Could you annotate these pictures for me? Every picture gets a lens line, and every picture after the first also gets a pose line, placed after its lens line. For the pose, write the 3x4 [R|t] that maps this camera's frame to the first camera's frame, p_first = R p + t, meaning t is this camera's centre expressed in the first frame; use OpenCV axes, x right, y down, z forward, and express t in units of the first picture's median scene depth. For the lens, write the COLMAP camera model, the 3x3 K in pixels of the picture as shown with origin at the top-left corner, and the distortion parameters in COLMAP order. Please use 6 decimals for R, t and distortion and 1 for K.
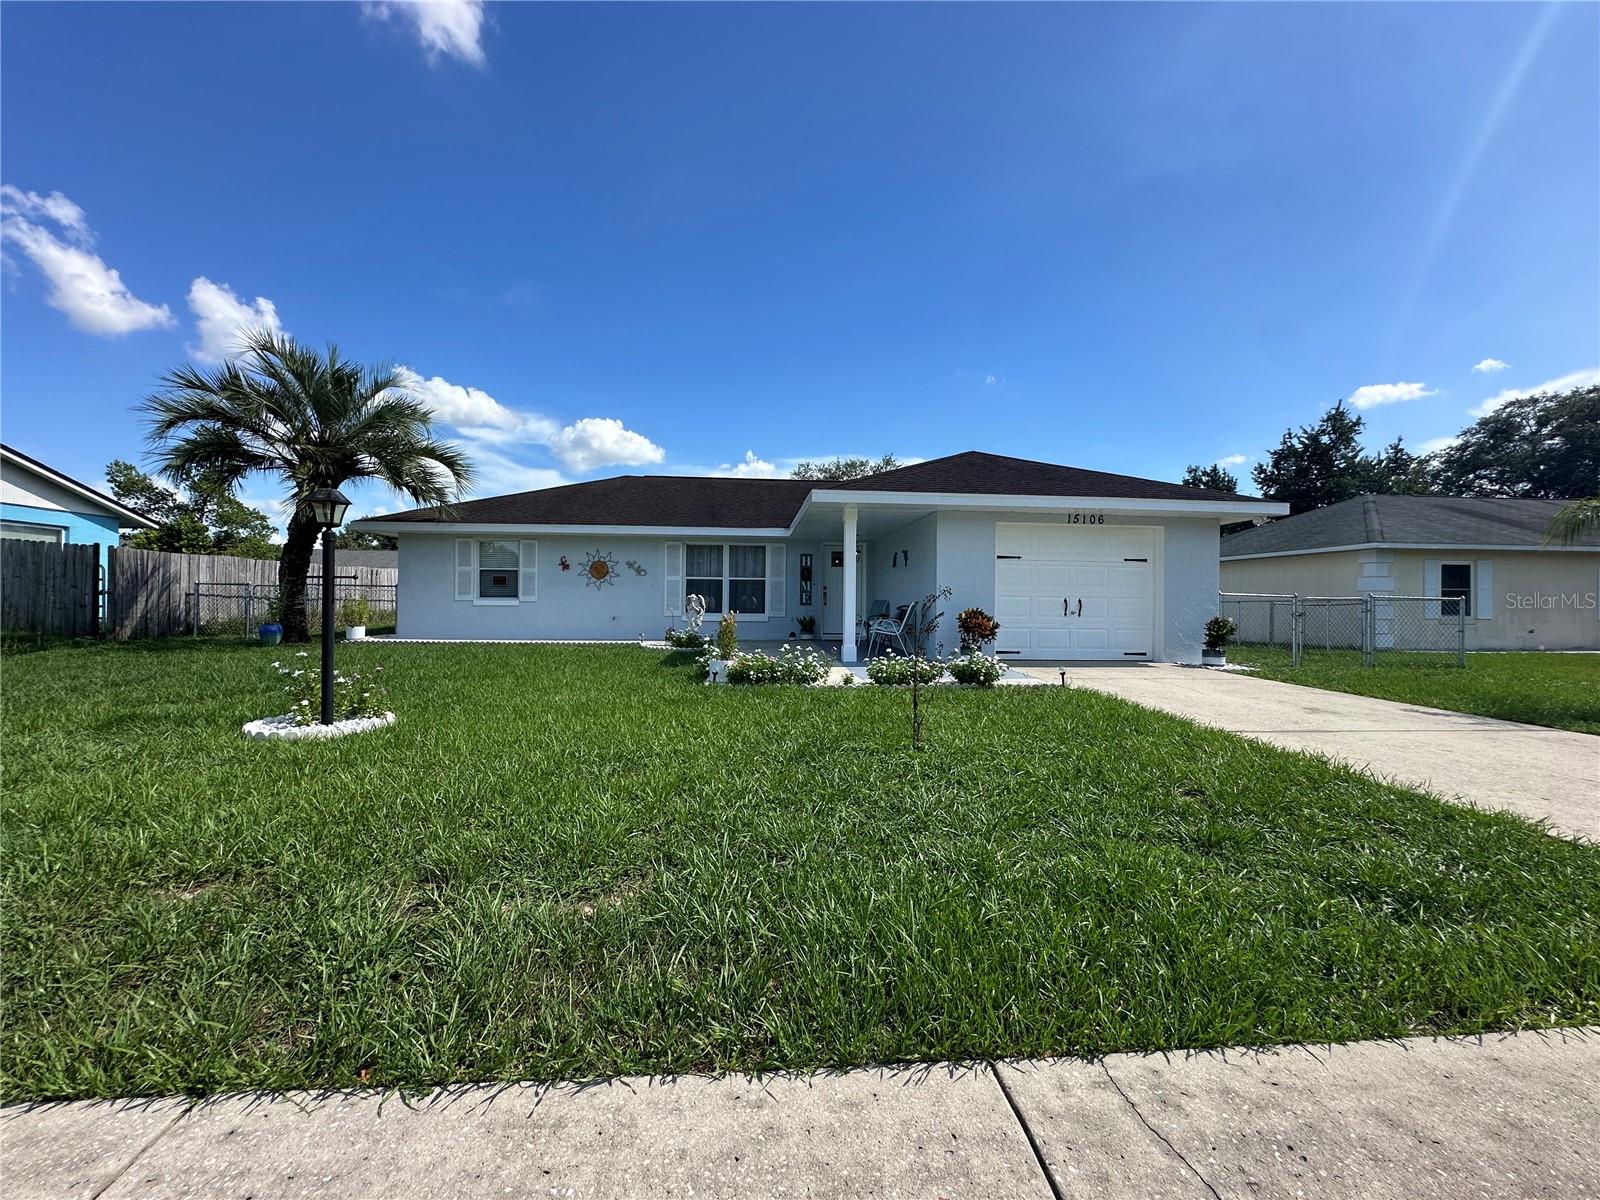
lens RADIAL K [[637.5, 0, 808.7], [0, 637.5, 619.5], [0, 0, 1]] dist [-0.002638, 0.000759]
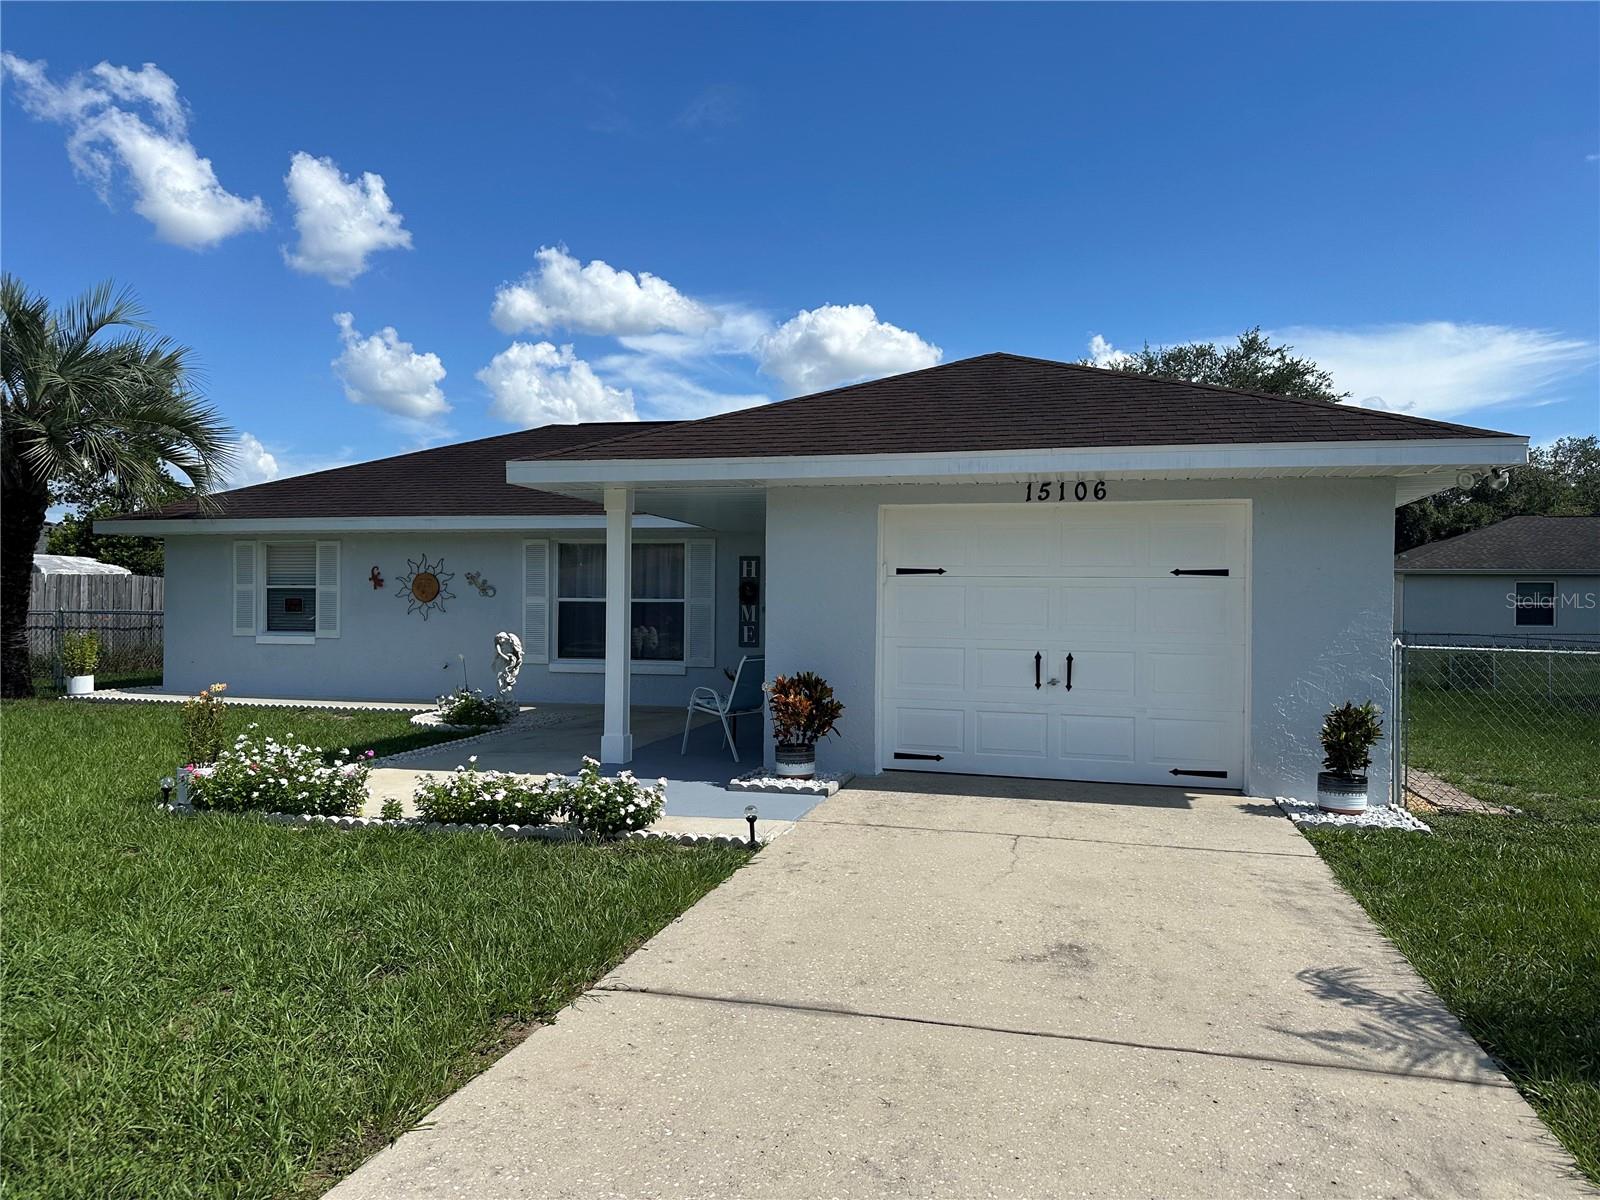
lens RADIAL K [[1130.8, 0, 812.1], [0, 1130.8, 604.6], [0, 0, 1]] dist [0.052893, -0.021771]
pose [[0.943042, -0.002091, -0.332666, 0.392207], [-0.008647, 0.999488, -0.030795, -0.030614], [0.332560, 0.031917, 0.942542, 0.088740]]
